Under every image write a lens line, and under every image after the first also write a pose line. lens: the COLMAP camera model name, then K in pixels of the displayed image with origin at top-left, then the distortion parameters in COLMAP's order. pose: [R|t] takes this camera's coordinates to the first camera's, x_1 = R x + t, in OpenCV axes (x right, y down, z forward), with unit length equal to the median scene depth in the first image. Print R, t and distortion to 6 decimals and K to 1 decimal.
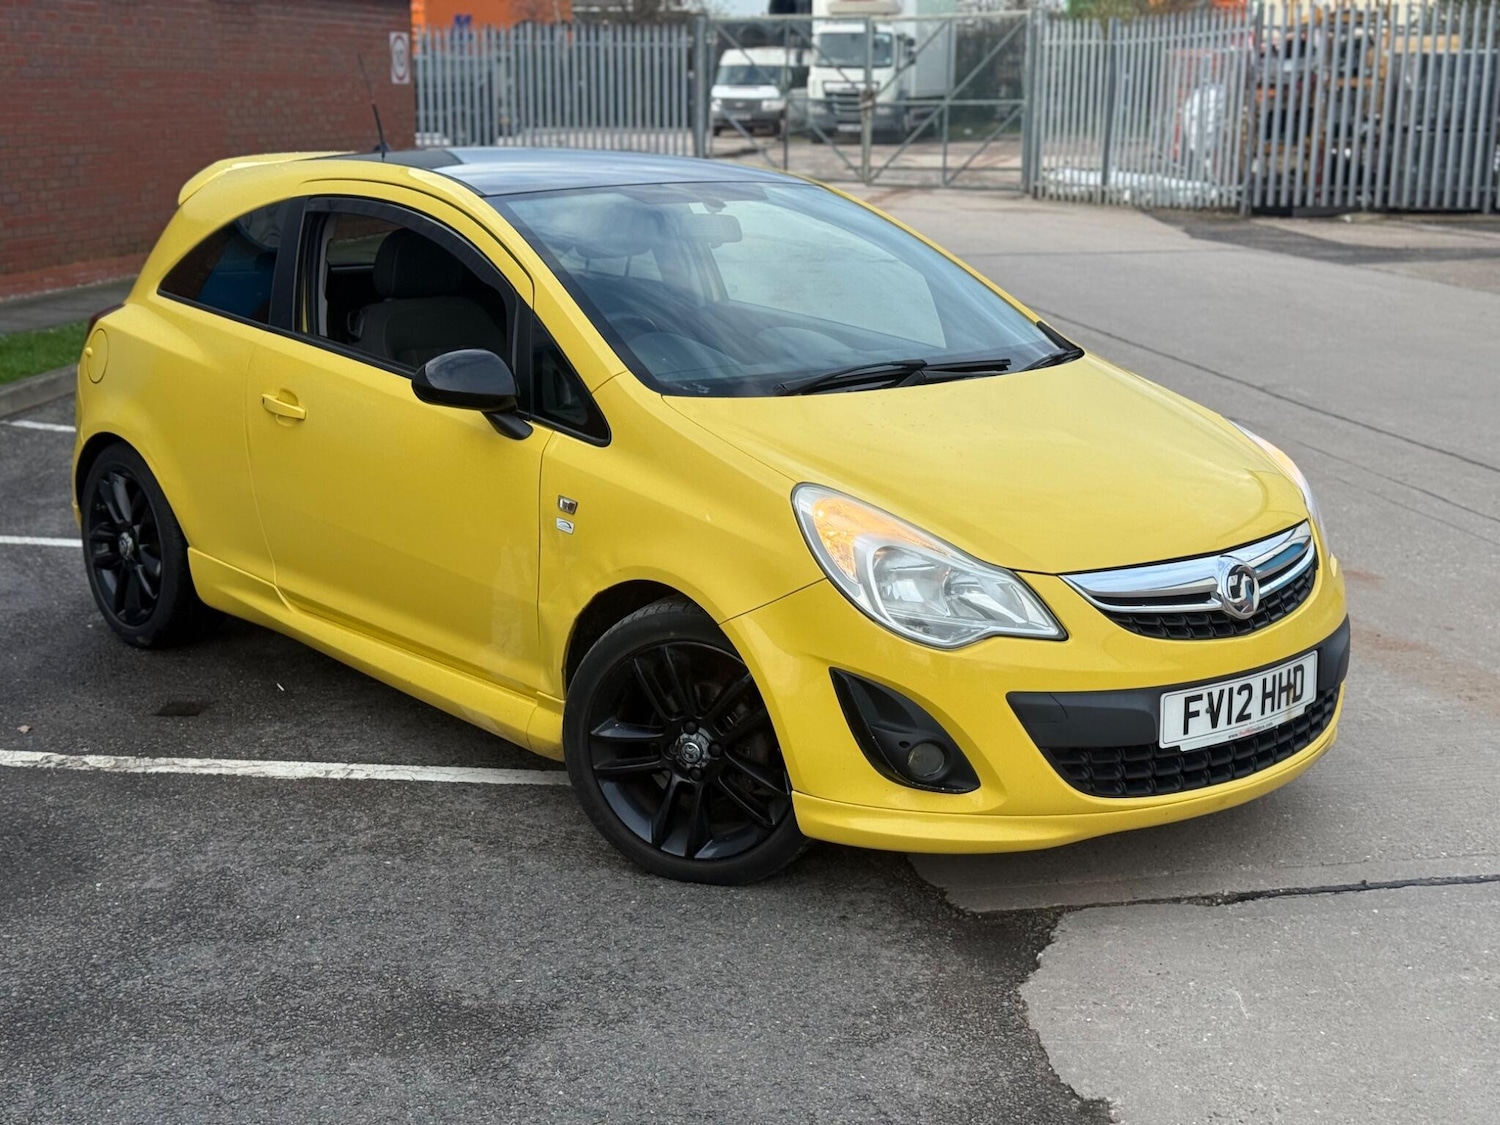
lens RADIAL K [[2095.8, 0, 751.2], [0, 2095.8, 572.7], [0, 0, 1]] dist [0.094565, 0.000000]
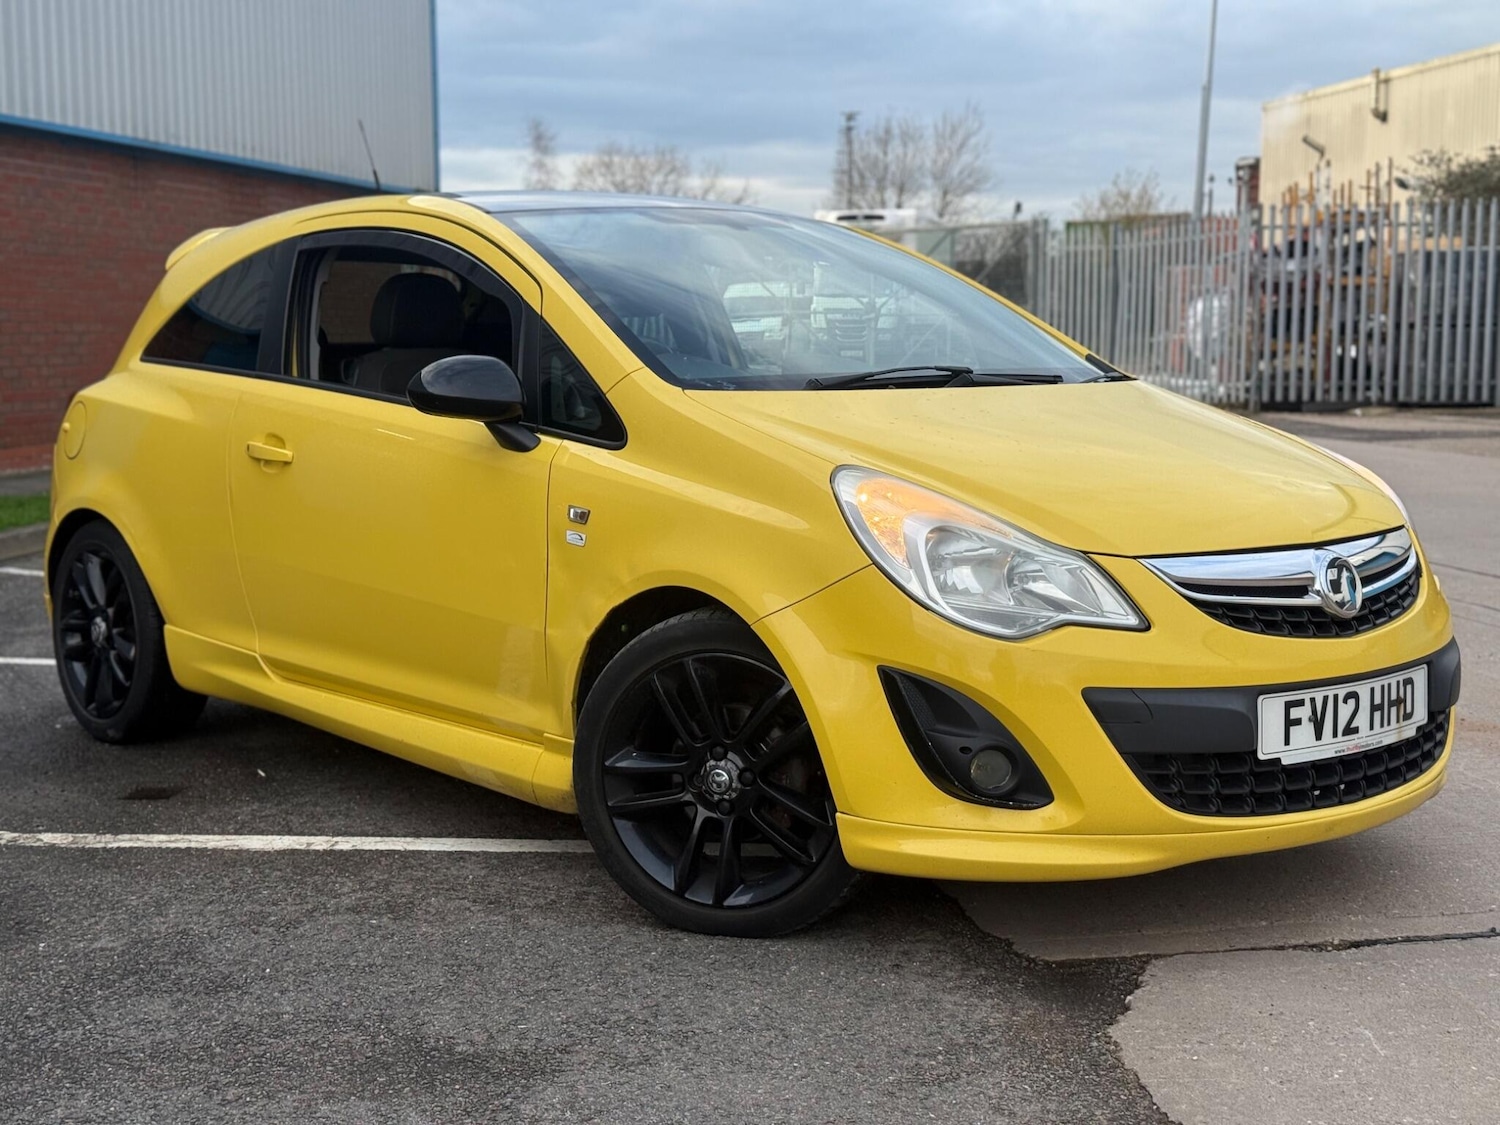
lens RADIAL K [[2095.8, 0, 745.1], [0, 2095.8, 563.2], [0, 0, 1]] dist [0.094565, 0.000000]
pose [[0.999955, -0.008278, -0.004641, -0.012900], [0.007674, 0.993006, -0.117817, 0.098650], [0.005584, 0.117776, 0.993024, 0.115670]]
